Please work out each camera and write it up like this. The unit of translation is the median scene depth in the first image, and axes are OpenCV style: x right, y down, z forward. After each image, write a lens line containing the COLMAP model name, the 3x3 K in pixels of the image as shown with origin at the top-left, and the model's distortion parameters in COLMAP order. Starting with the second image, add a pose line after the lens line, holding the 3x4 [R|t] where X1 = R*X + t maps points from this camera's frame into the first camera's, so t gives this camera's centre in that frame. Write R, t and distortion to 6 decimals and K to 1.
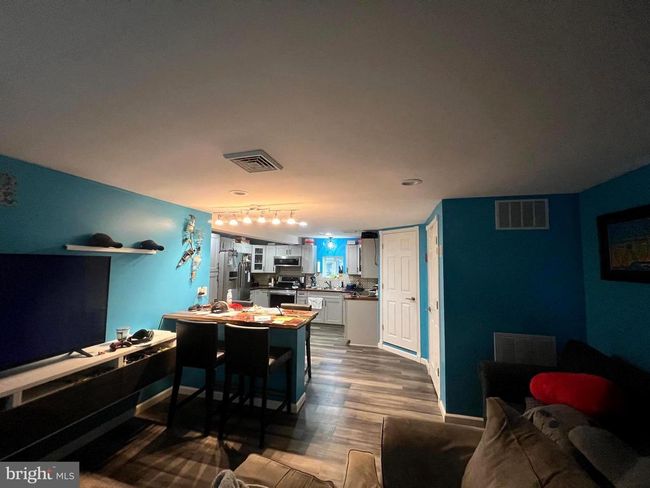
lens RADIAL K [[261.6, 0, 324.4], [0, 261.6, 247.7], [0, 0, 1]] dist [-0.001371, -0.000137]
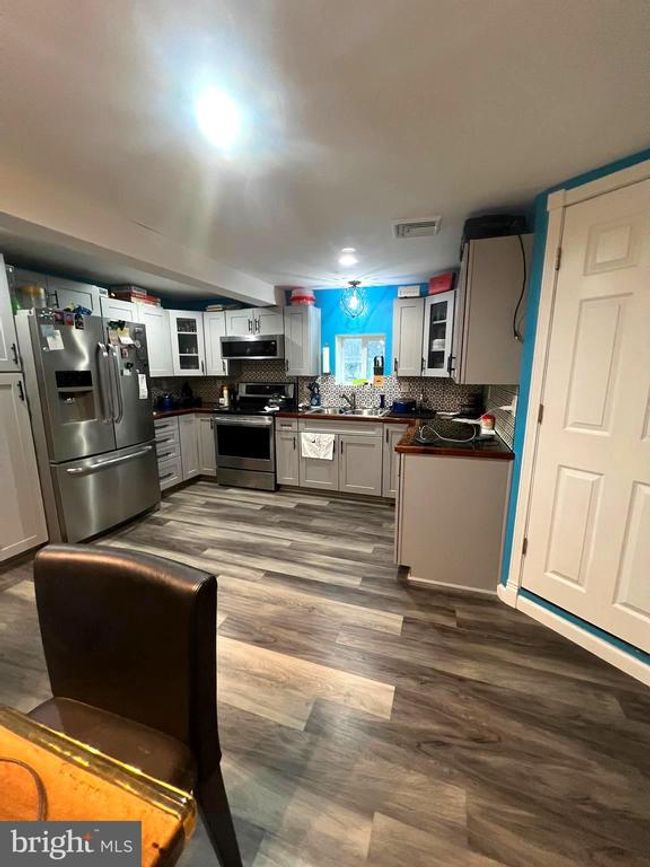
lens RADIAL K [[348.9, 0, 323.3], [0, 348.9, 434.0], [0, 0, 1]] dist [-0.001371, -0.000137]
pose [[0.997590, -0.002863, -0.069328, 0.012909], [0.019952, 0.968786, 0.247095, 0.050553], [0.066456, -0.247883, 0.966508, 0.432199]]
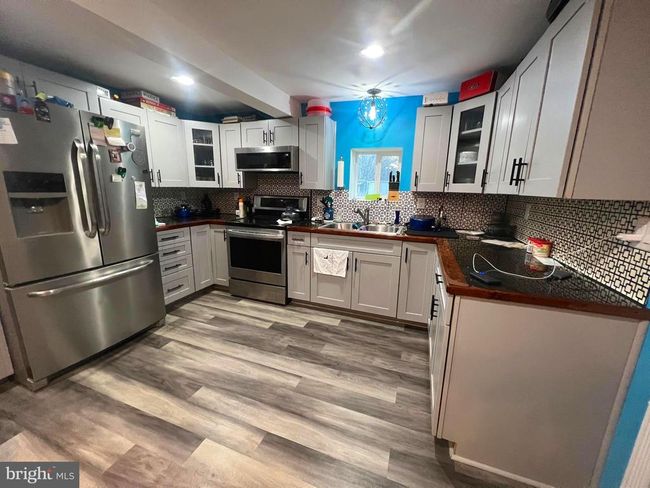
lens RADIAL K [[261.6, 0, 322.2], [0, 261.6, 243.5], [0, 0, 1]] dist [-0.001371, -0.000137]
pose [[0.995164, 0.026479, -0.094587, -0.008668], [-0.000276, 0.963729, 0.266882, 0.070030], [0.098223, -0.265566, 0.959076, 0.577891]]
